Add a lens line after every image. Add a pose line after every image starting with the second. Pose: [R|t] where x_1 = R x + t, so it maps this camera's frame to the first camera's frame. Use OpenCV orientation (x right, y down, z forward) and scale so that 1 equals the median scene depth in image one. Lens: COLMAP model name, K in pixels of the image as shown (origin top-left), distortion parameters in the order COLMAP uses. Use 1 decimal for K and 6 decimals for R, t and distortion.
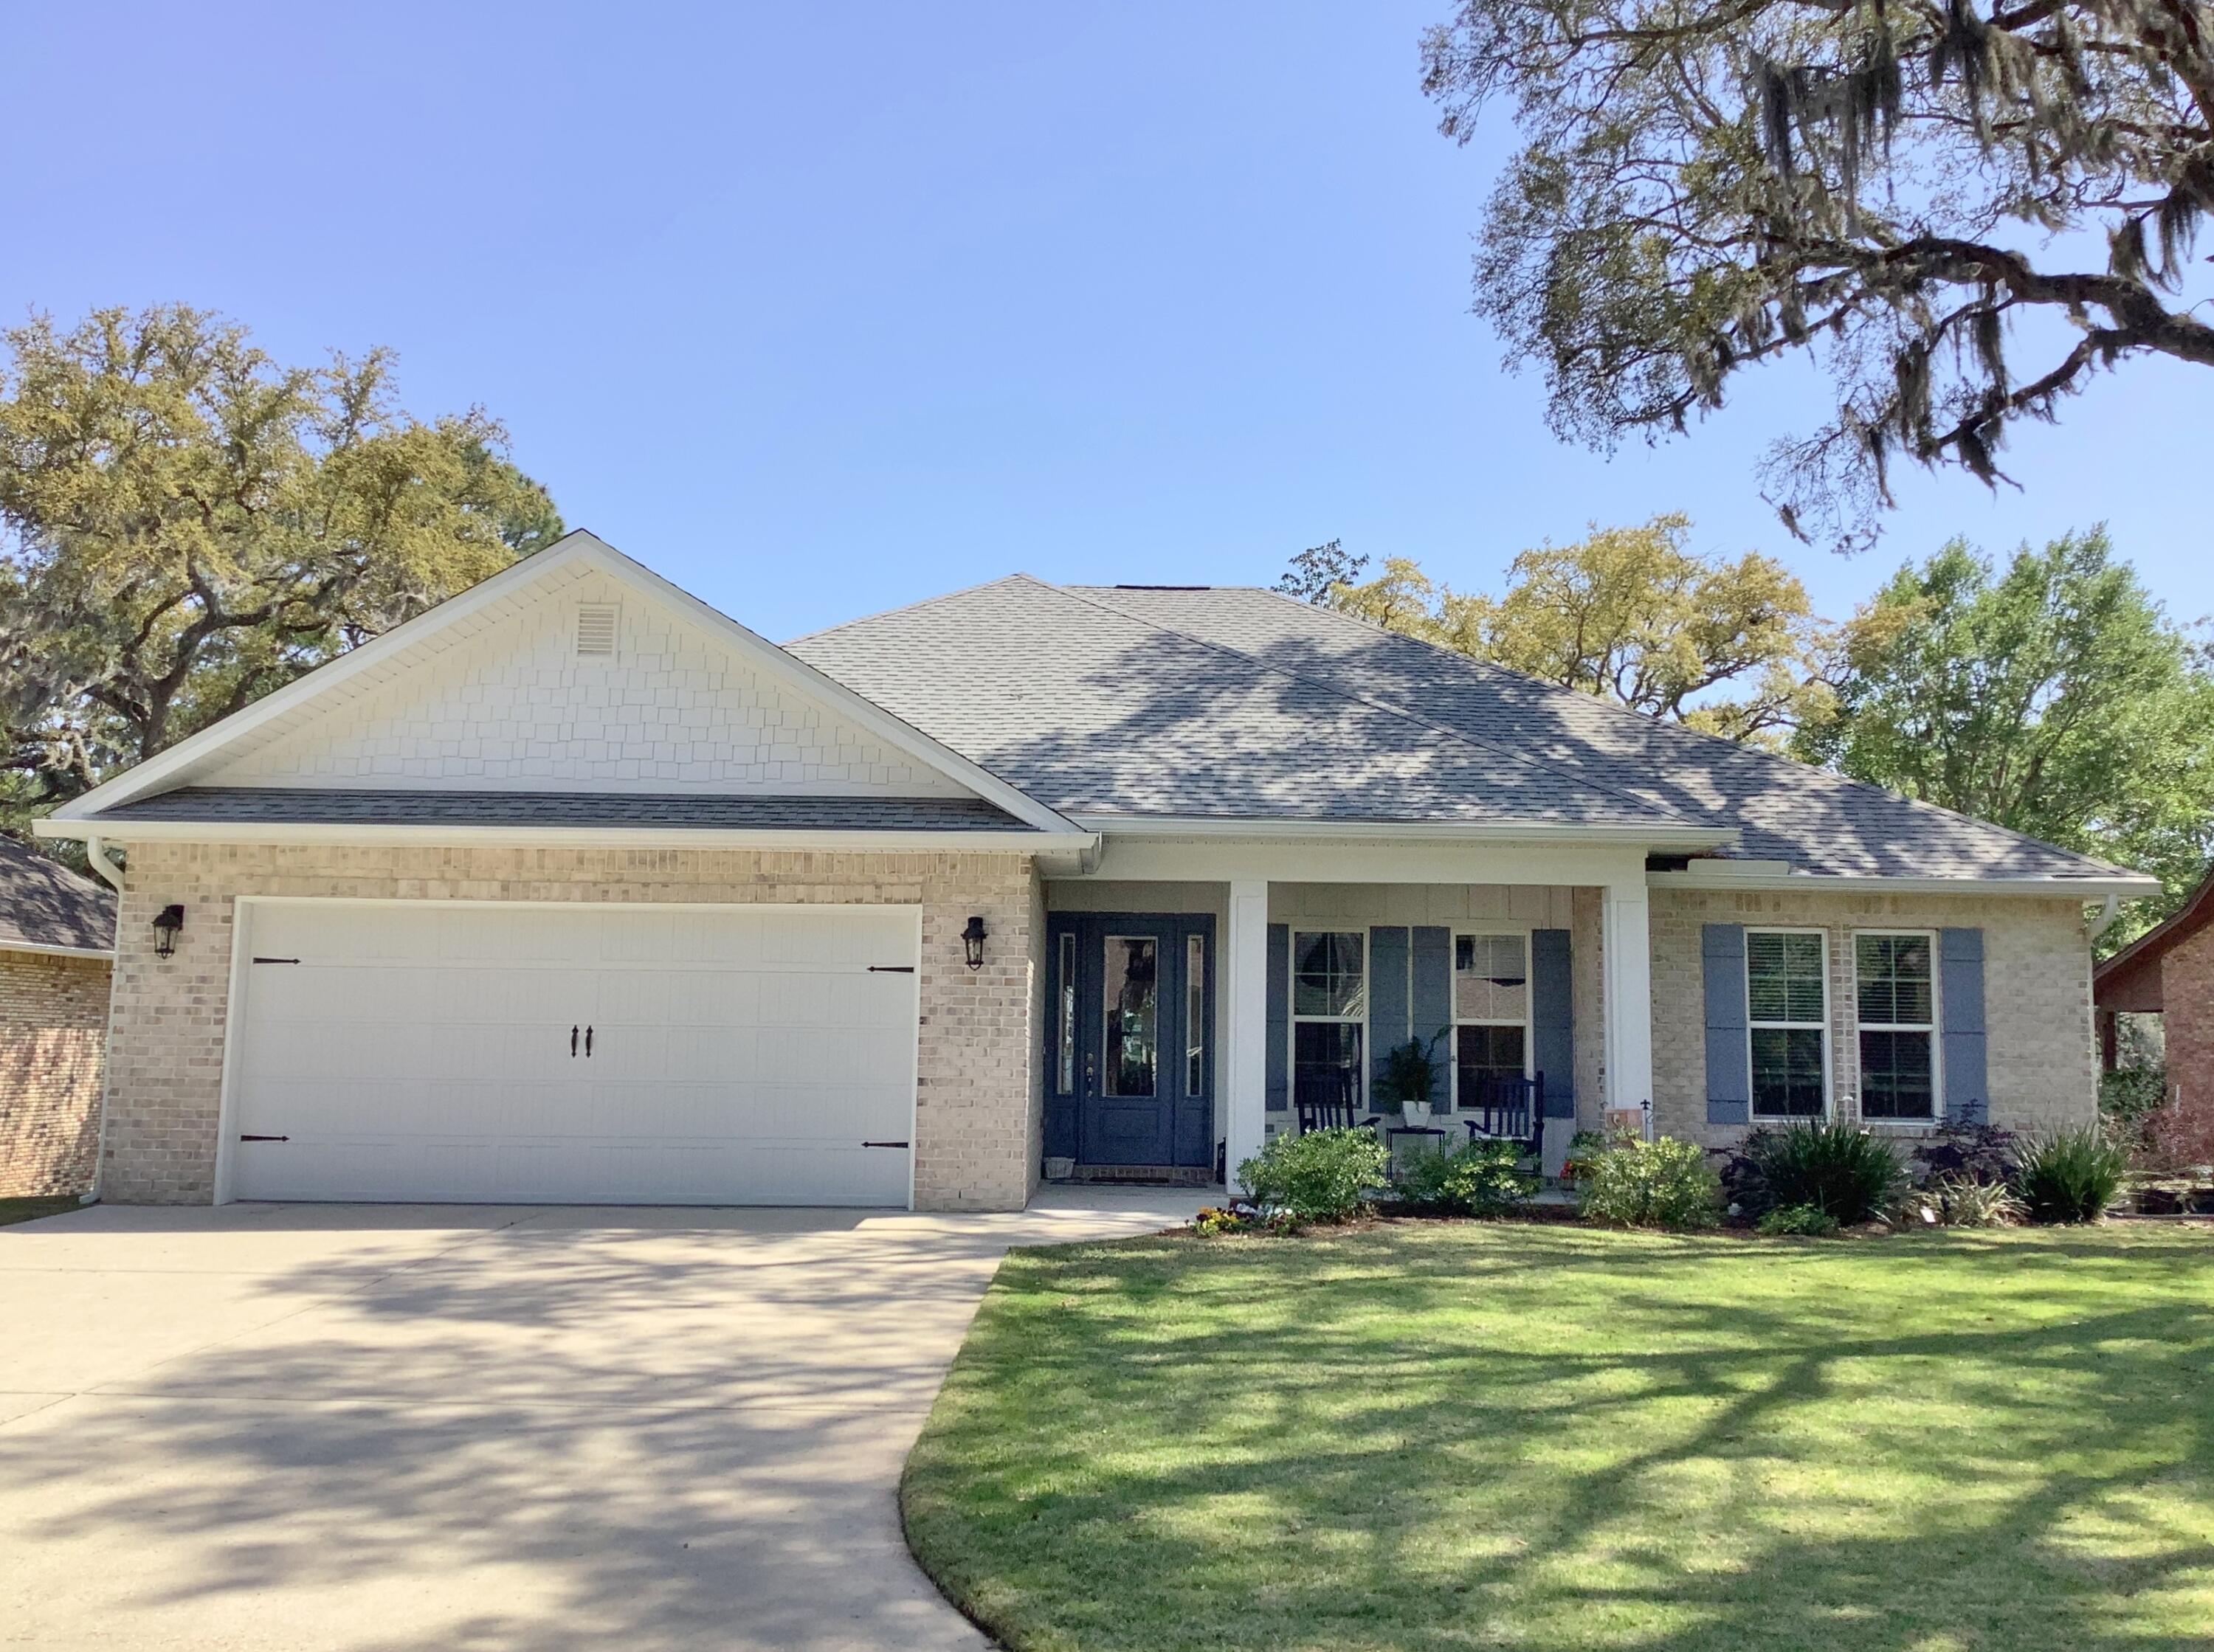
lens RADIAL K [[1929.1, 0, 1127.2], [0, 1929.1, 826.8], [0, 0, 1]] dist [0.107605, -0.156439]
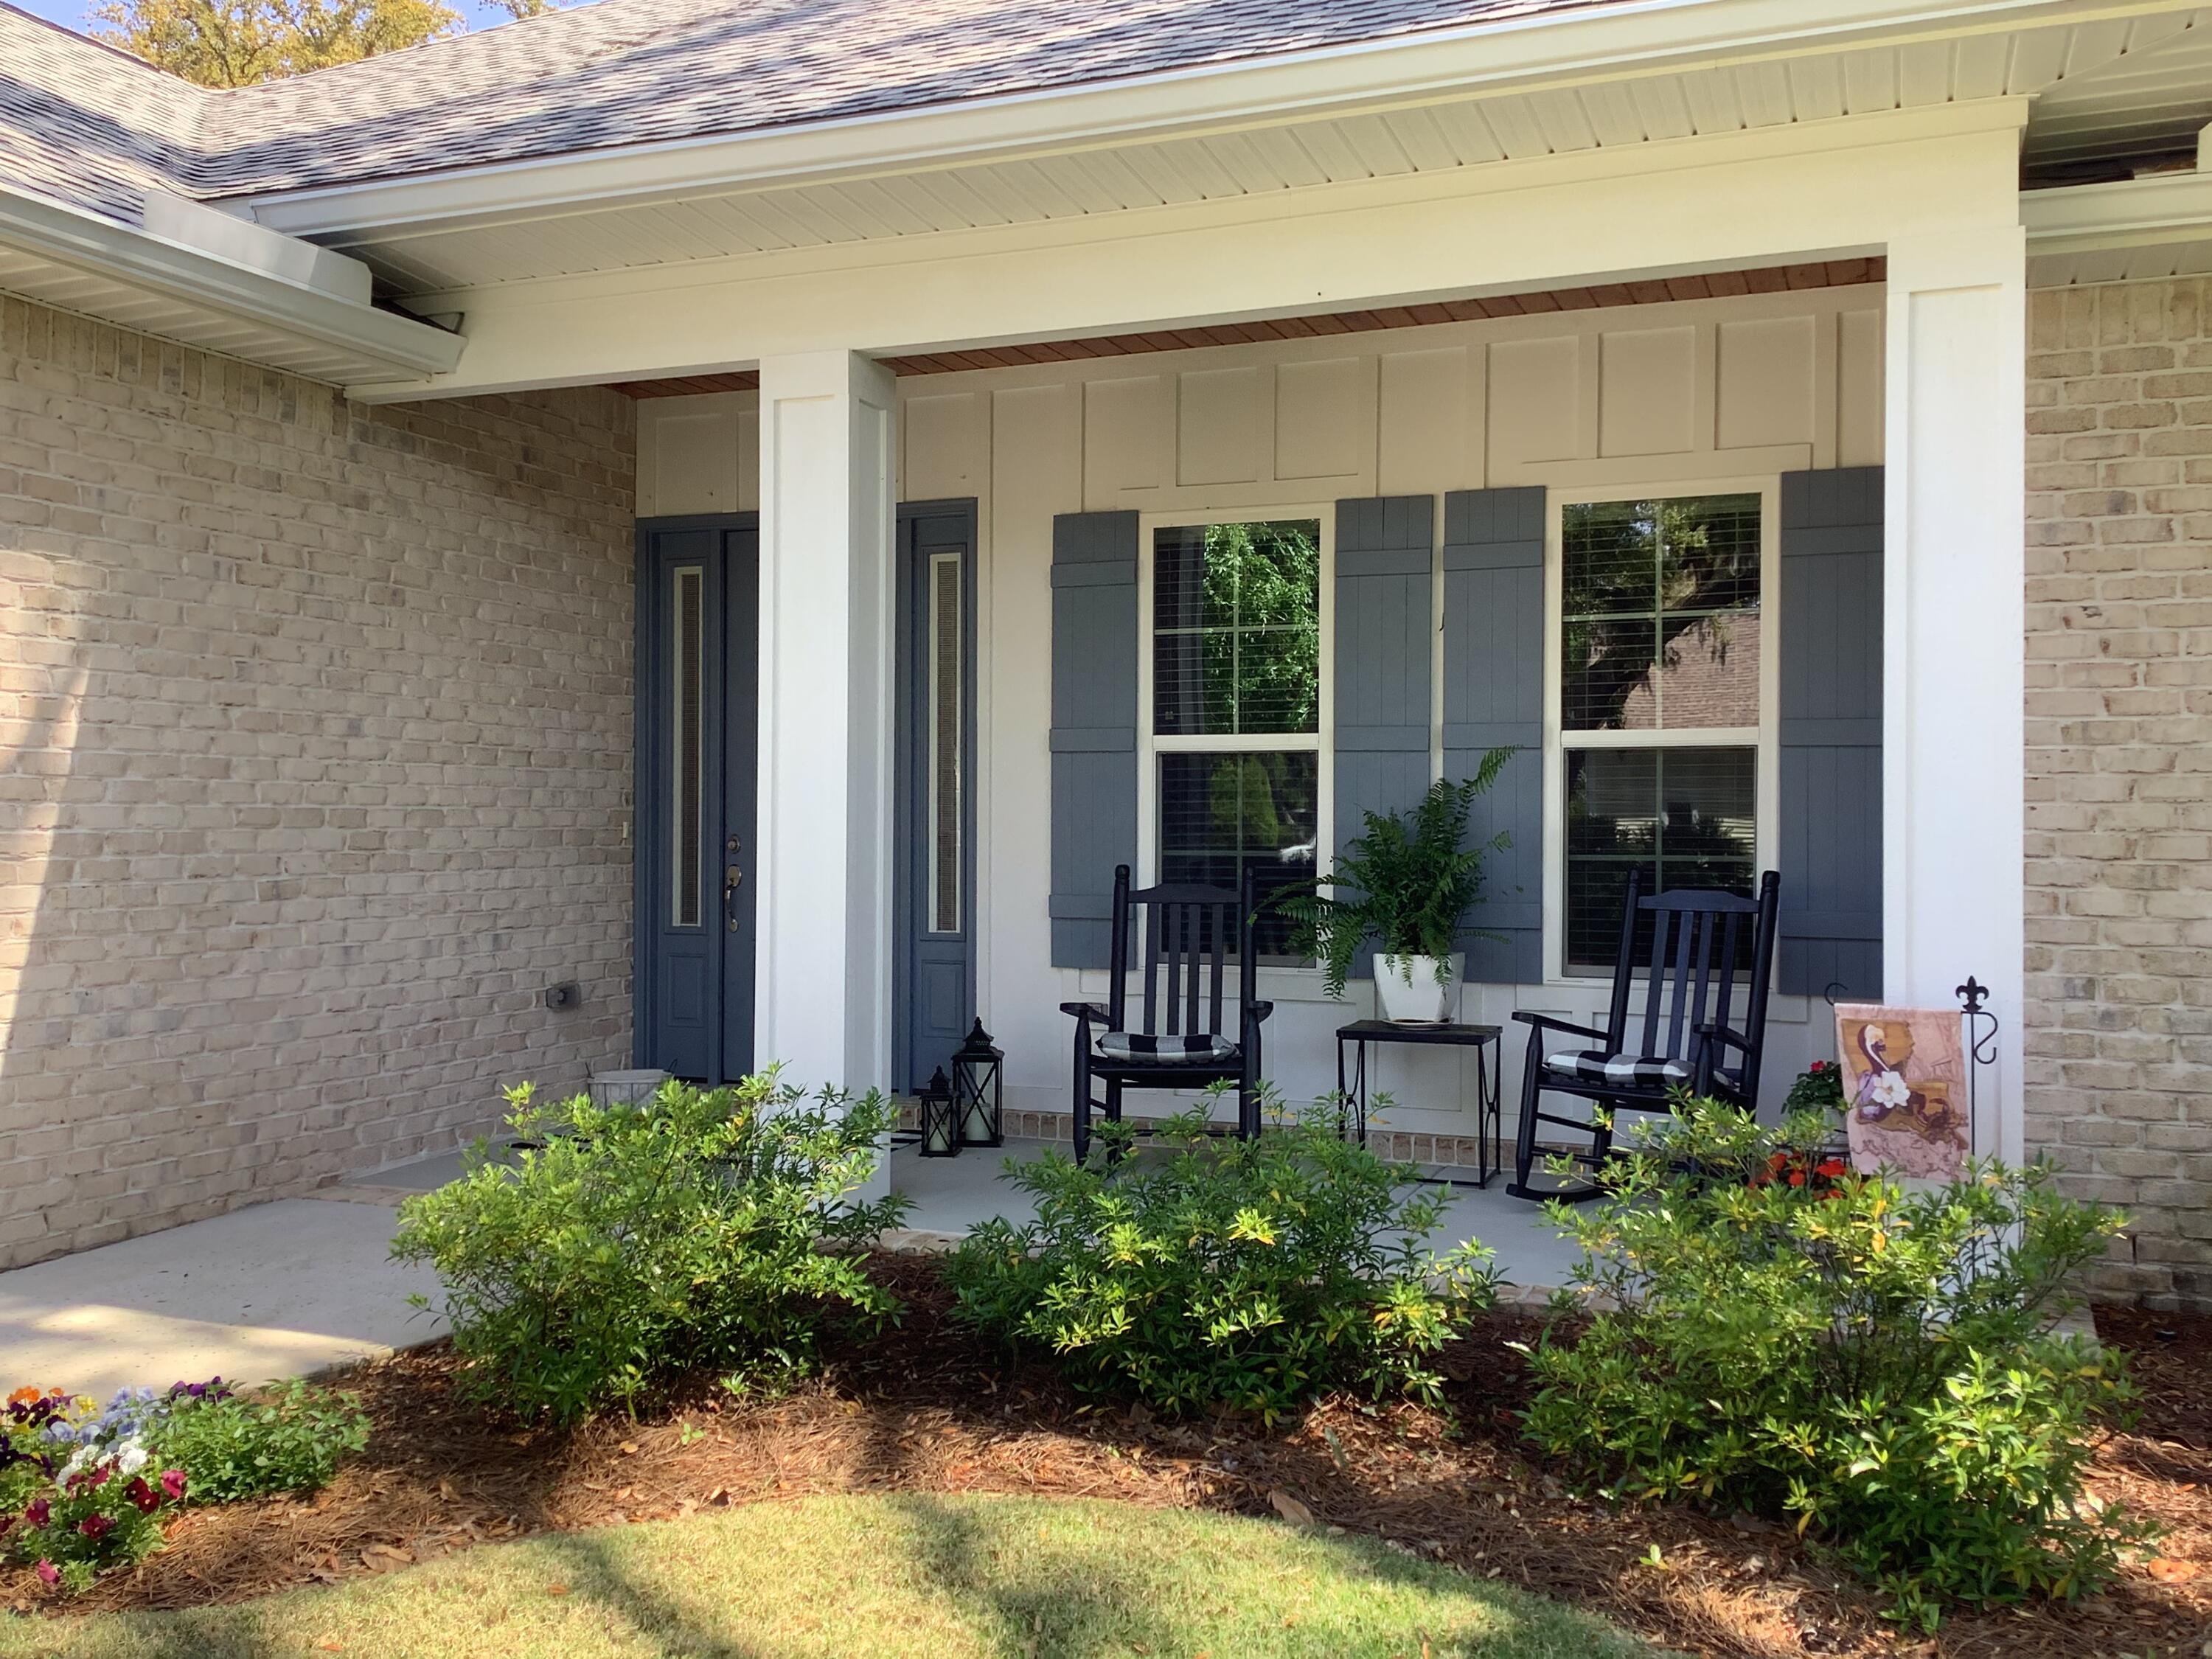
lens RADIAL K [[1977.1, 0, 1126.7], [0, 1977.1, 819.8], [0, 0, 1]] dist [0.109370, -0.201696]
pose [[0.933384, -0.014767, -0.358577, 0.270680], [0.055712, 0.993003, 0.104126, 0.084960], [0.354530, -0.117166, 0.927675, 0.728502]]
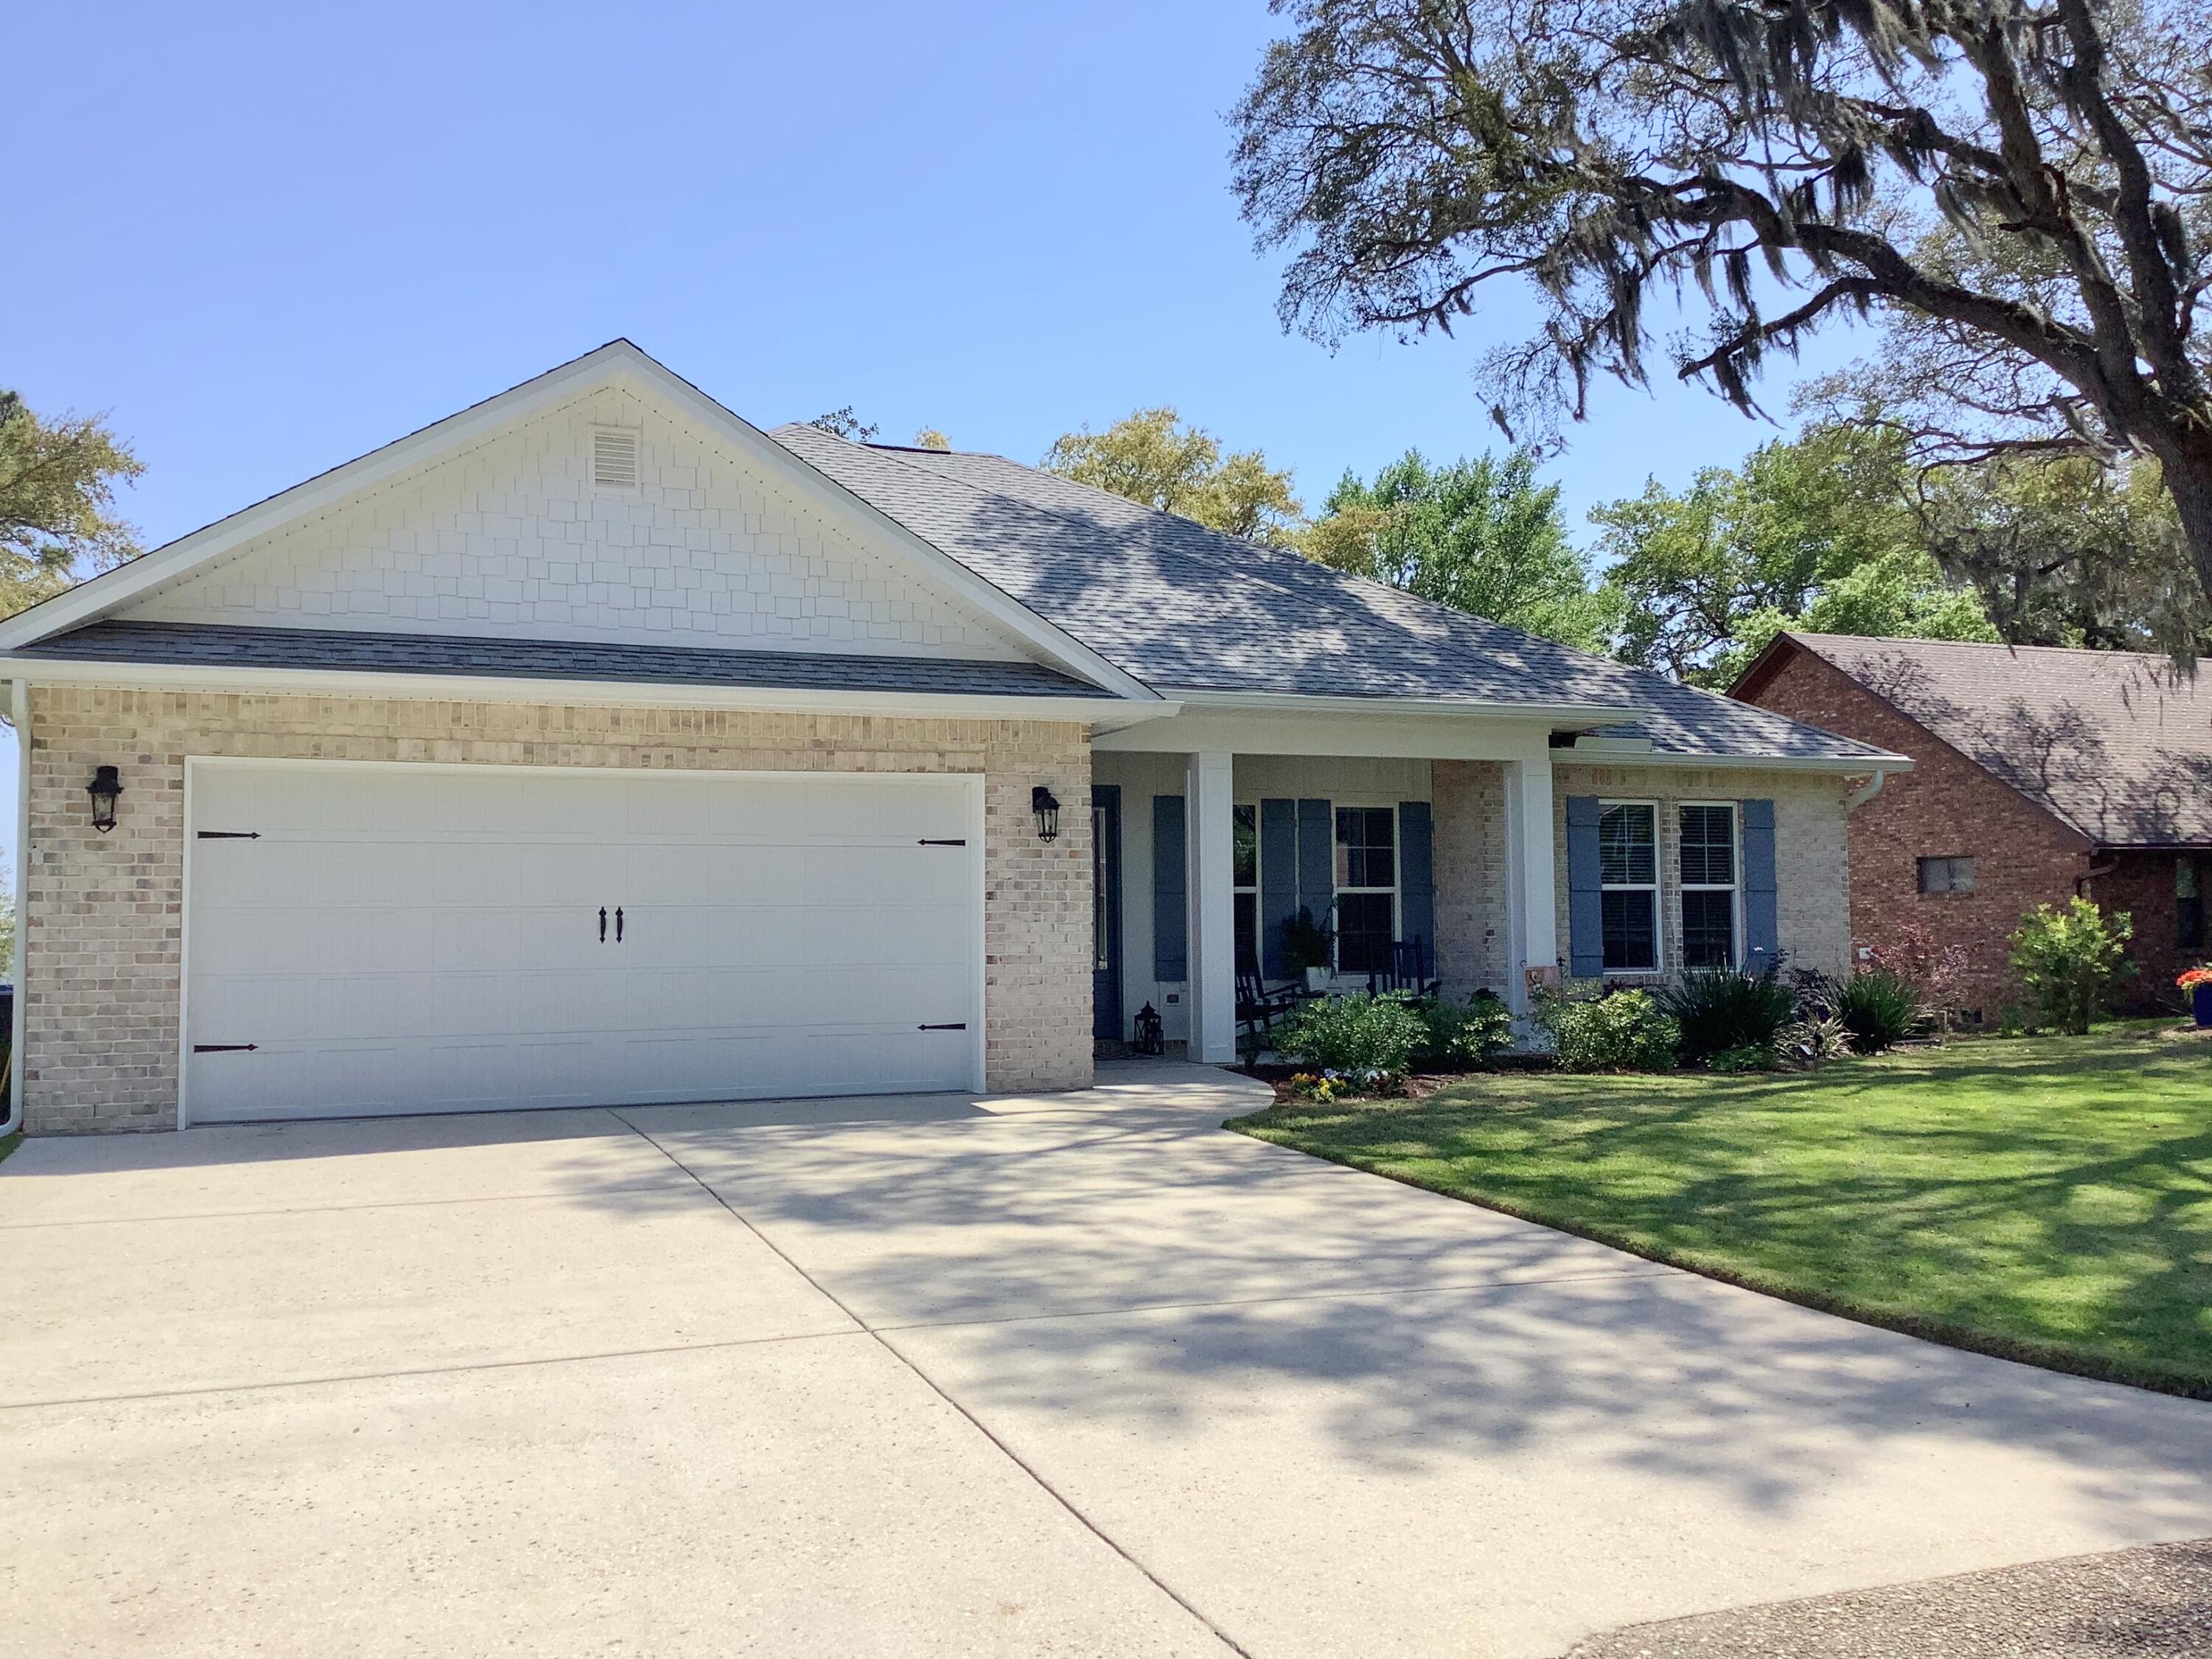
lens RADIAL K [[1977.1, 0, 1126.7], [0, 1977.1, 819.8], [0, 0, 1]] dist [0.109370, -0.201696]
pose [[0.924247, -0.002191, 0.381789, -0.403792], [-0.020781, 0.998212, 0.056036, 0.006698], [-0.381230, -0.059725, 0.922549, 0.074716]]
